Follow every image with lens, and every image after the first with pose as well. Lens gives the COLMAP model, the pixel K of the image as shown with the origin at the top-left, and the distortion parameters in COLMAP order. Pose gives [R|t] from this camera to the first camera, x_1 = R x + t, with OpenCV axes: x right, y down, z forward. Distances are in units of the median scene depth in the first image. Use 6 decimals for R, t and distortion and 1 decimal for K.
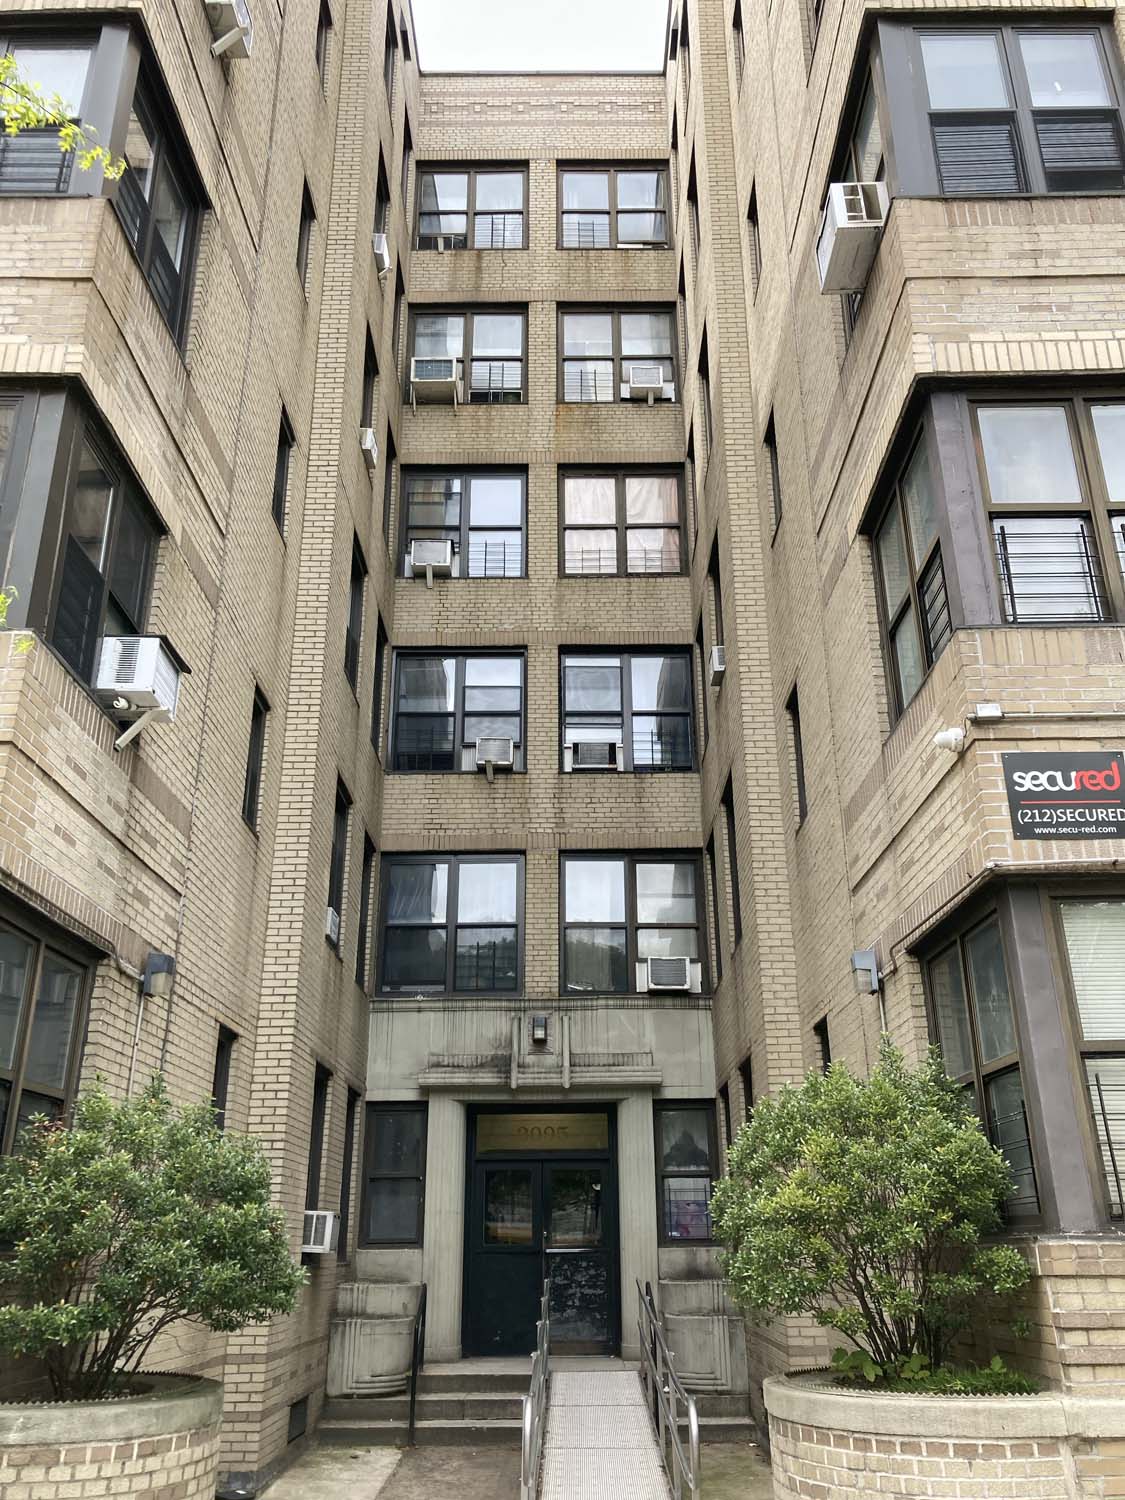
lens RADIAL K [[1228.2, 0, 562.5], [0, 1228.2, 750.0], [0, 0, 1]] dist [0.053677, -0.077646]
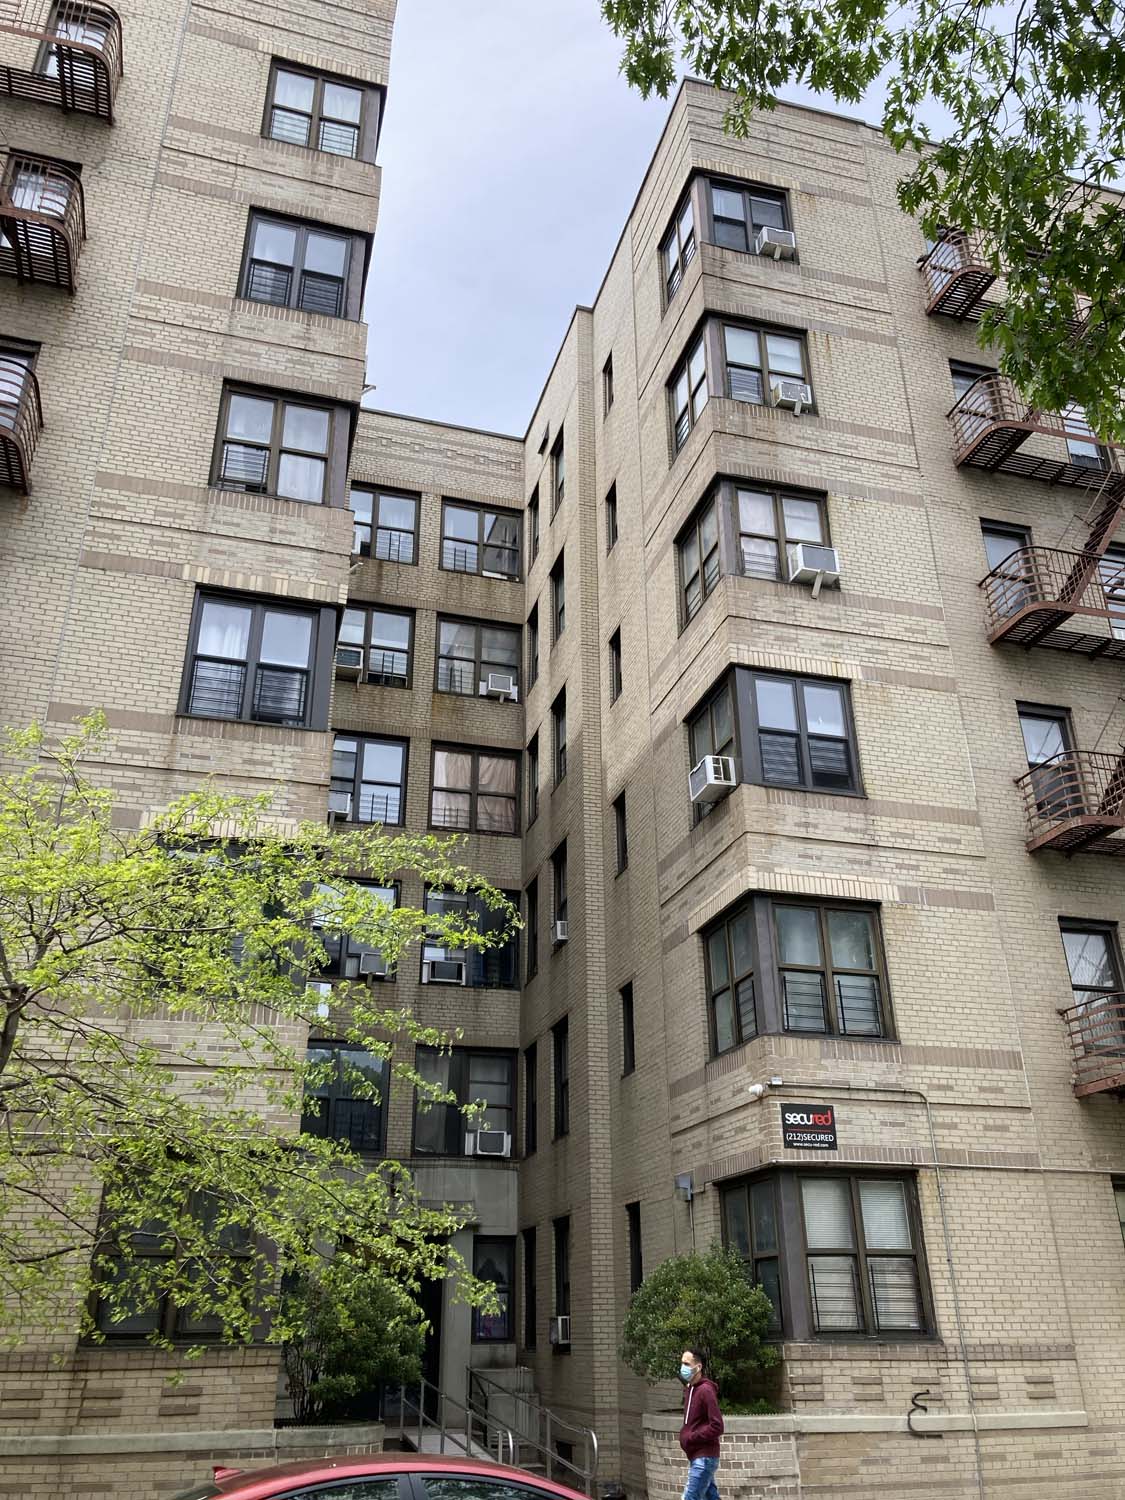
lens RADIAL K [[1201.4, 0, 562.5], [0, 1201.4, 750.0], [0, 0, 1]] dist [0.008692, 0.002538]
pose [[0.960414, 0.126151, 0.248377, -0.234921], [-0.106751, 0.990192, -0.090138, -0.147653], [-0.257312, 0.060055, 0.964460, -0.366914]]
